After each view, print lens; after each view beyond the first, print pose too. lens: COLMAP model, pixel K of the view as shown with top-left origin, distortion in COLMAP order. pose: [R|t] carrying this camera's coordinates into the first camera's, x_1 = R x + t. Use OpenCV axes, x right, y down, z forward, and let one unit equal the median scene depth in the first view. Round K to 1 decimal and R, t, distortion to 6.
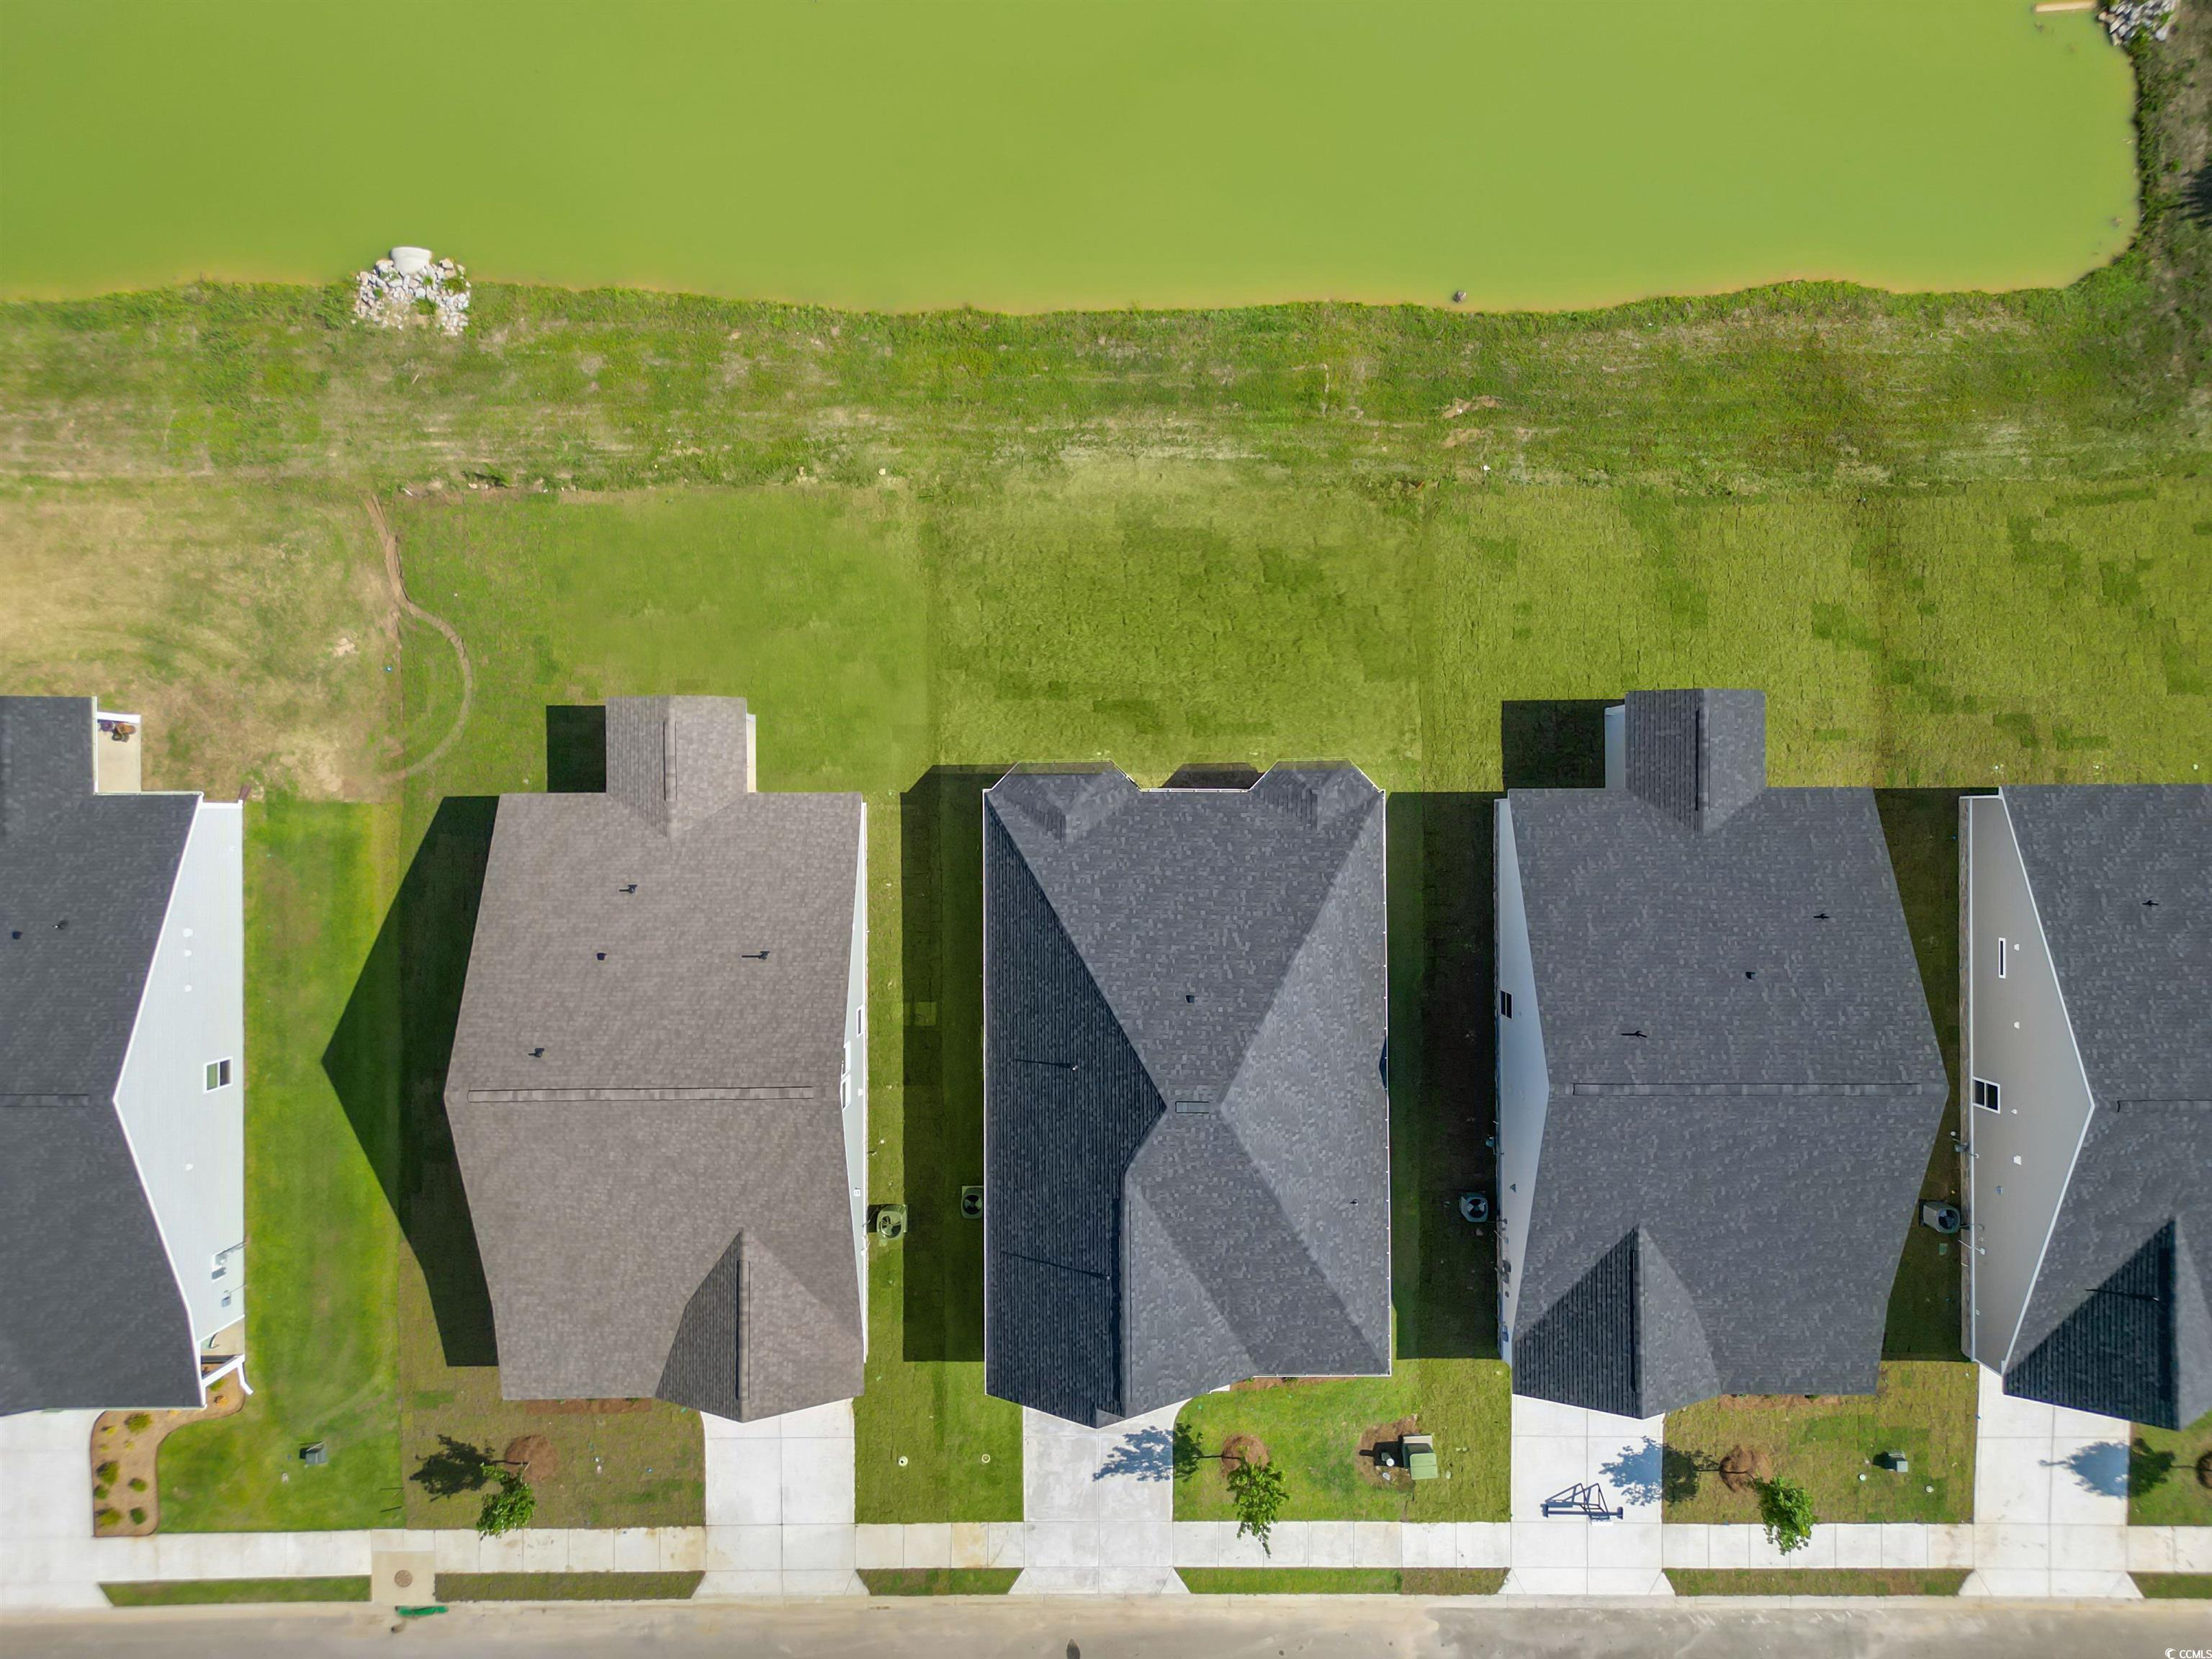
lens RADIAL K [[1550.1, 0, 1099.6], [0, 1550.1, 806.0], [0, 0, 1]] dist [0.058750, -0.058512]
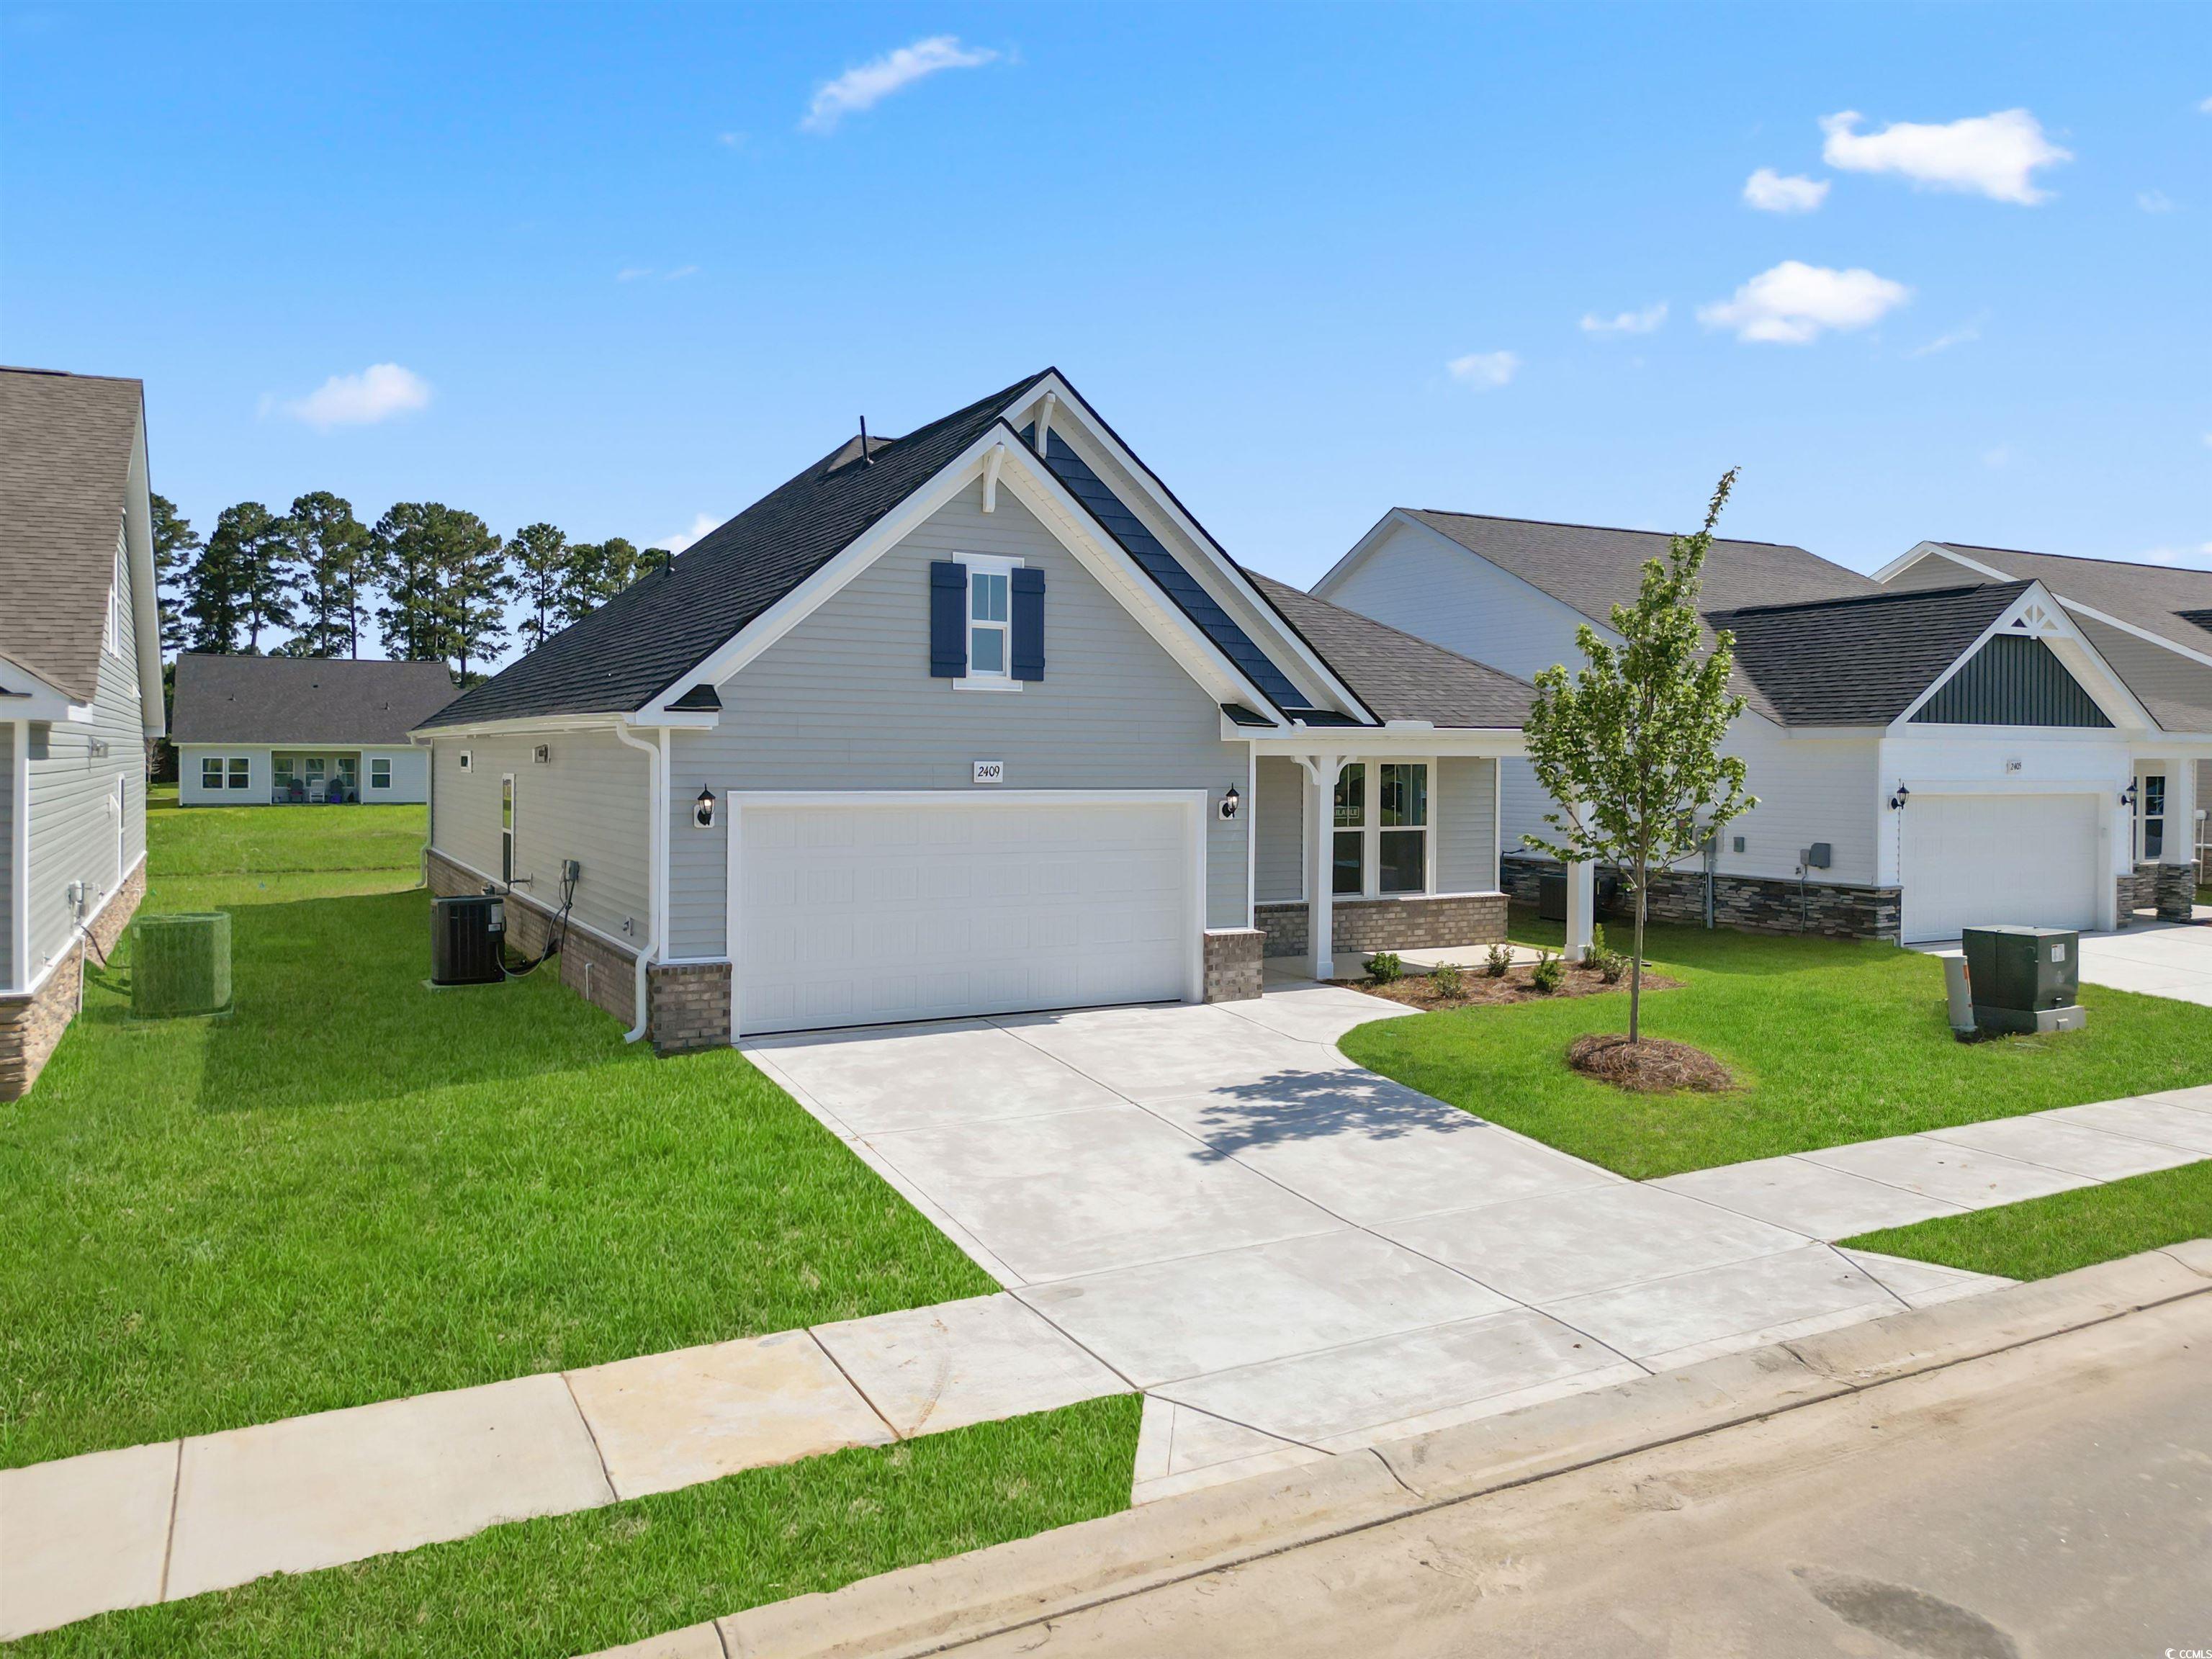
lens RADIAL K [[1586.1, 0, 1101.6], [0, 1586.1, 768.2], [0, 0, 1]] dist [0.039047, -0.004215]
pose [[0.879867, -0.004697, 0.475197, -0.121937], [0.475219, 0.006310, -0.879845, 0.618300], [0.001134, 0.999969, 0.007784, 0.947199]]
